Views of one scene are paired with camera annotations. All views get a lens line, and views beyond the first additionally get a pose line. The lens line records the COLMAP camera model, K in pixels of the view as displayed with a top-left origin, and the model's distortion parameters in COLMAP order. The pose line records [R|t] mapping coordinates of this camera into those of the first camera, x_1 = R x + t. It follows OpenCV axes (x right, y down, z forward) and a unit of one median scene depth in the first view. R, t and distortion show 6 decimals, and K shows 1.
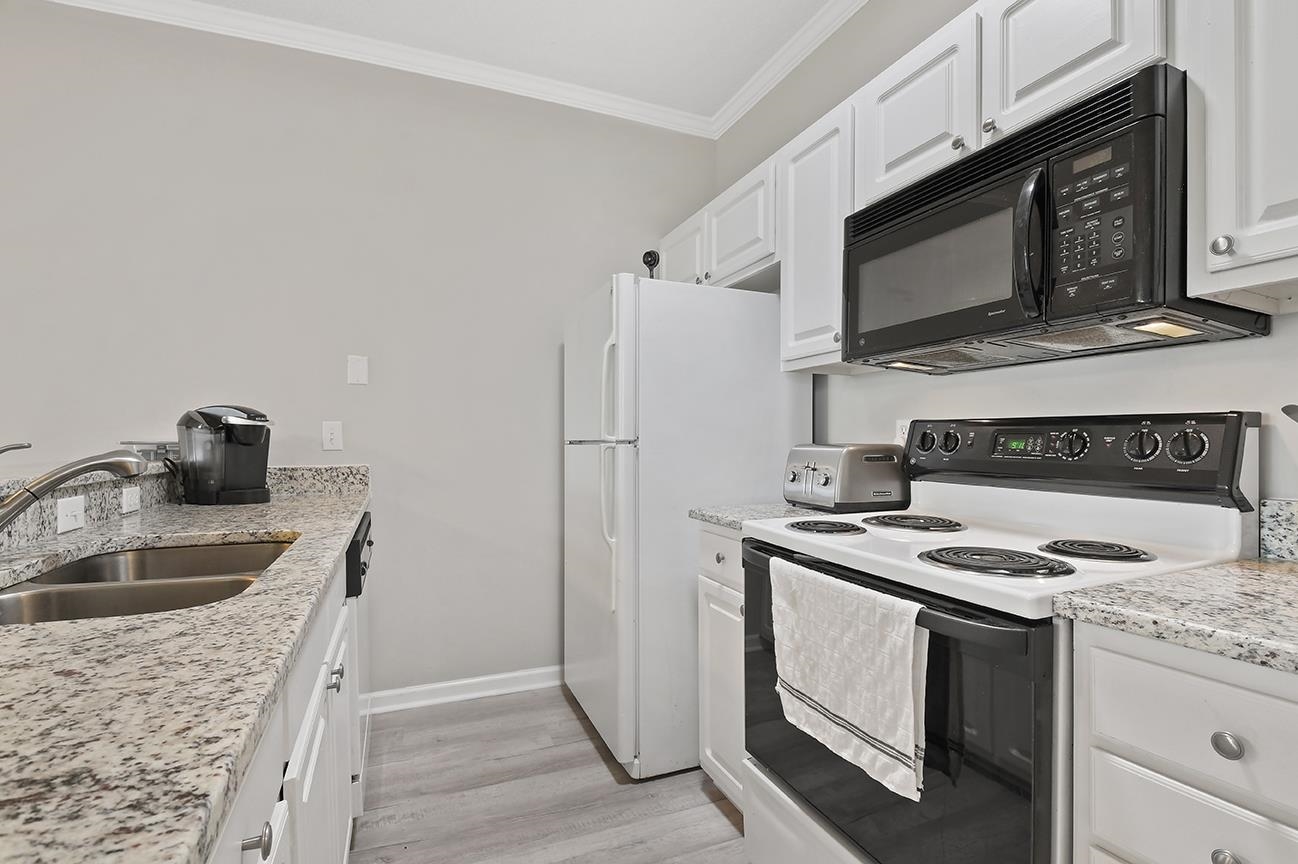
lens RADIAL K [[580.3, 0, 649.0], [0, 580.3, 432.0], [0, 0, 1]] dist [-0.001019, -0.027944]
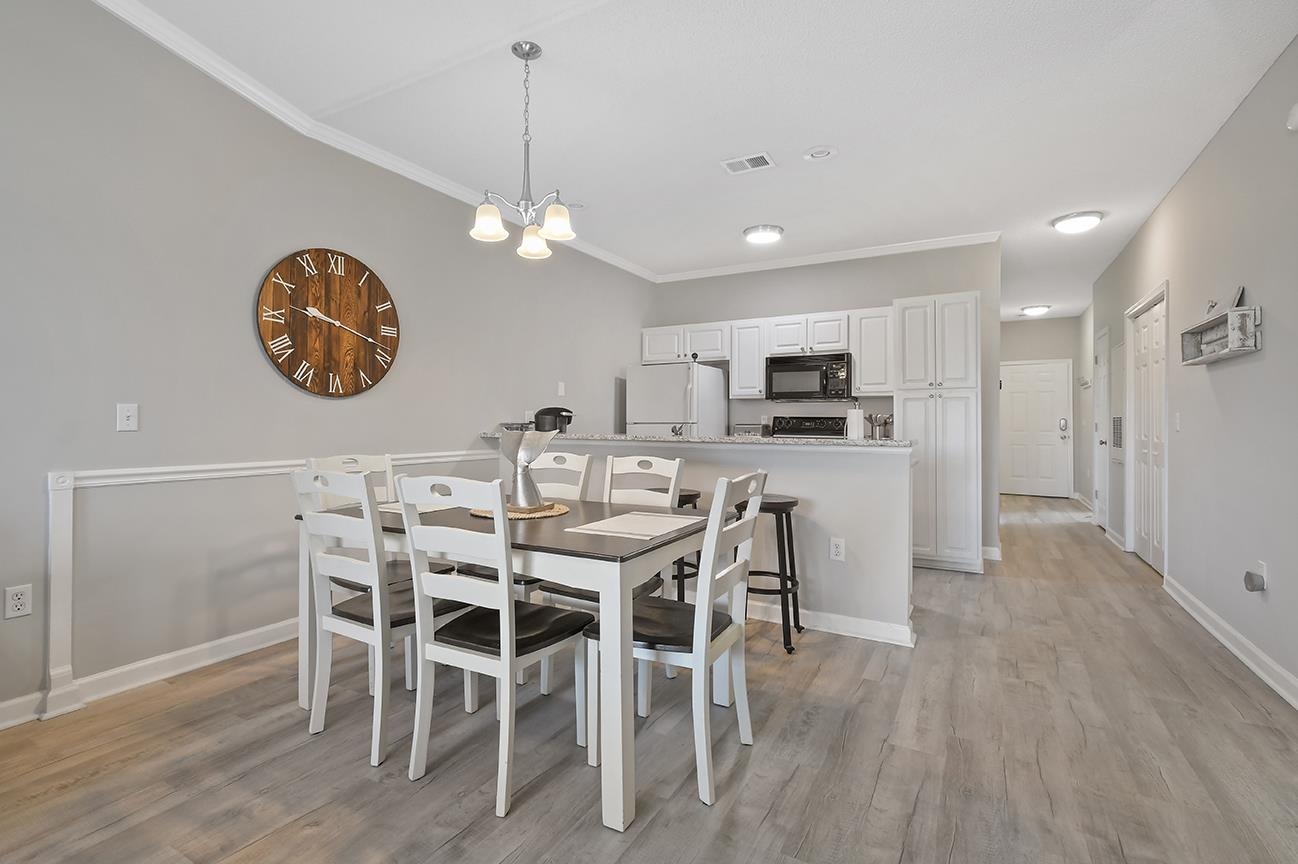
lens RADIAL K [[582.6, 0, 655.6], [0, 582.6, 421.0], [0, 0, 1]] dist [0.015923, -0.028268]
pose [[0.792172, 0.004436, 0.610282, -1.914218], [-0.008617, 0.999955, 0.003917, -0.003556], [-0.610237, -0.008362, 0.792175, -1.113528]]
